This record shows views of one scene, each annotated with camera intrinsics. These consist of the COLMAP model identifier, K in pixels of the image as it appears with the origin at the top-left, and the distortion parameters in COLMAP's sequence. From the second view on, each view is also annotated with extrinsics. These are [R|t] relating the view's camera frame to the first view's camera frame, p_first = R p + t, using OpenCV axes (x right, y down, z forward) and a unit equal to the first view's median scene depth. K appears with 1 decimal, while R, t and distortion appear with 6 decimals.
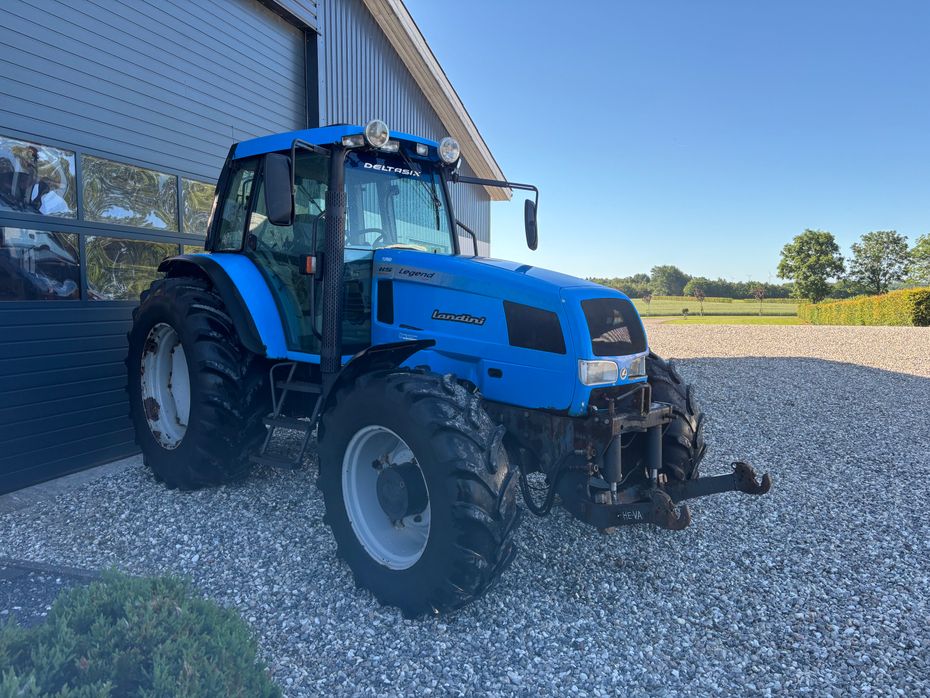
lens RADIAL K [[694.1, 0, 466.3], [0, 694.1, 347.4], [0, 0, 1]] dist [0.050380, -0.058563]
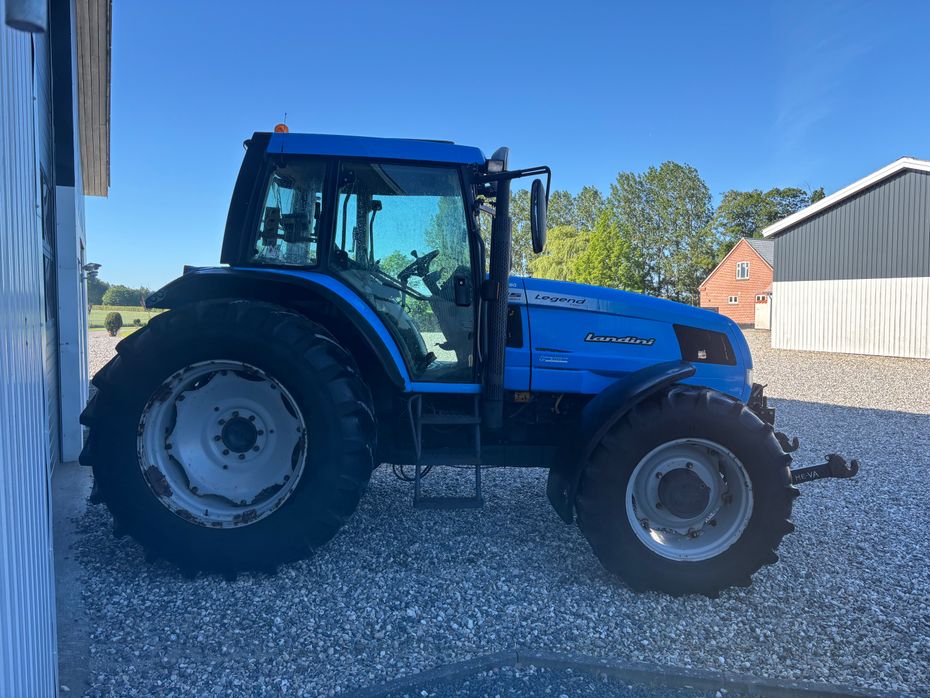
lens RADIAL K [[694.1, 0, 483.0], [0, 694.1, 330.8], [0, 0, 1]] dist [0.050380, -0.058563]
pose [[0.713098, -0.026445, 0.700566, -0.933020], [0.051344, 0.998575, -0.014567, -0.050154], [-0.699182, 0.046358, 0.713439, 0.332227]]
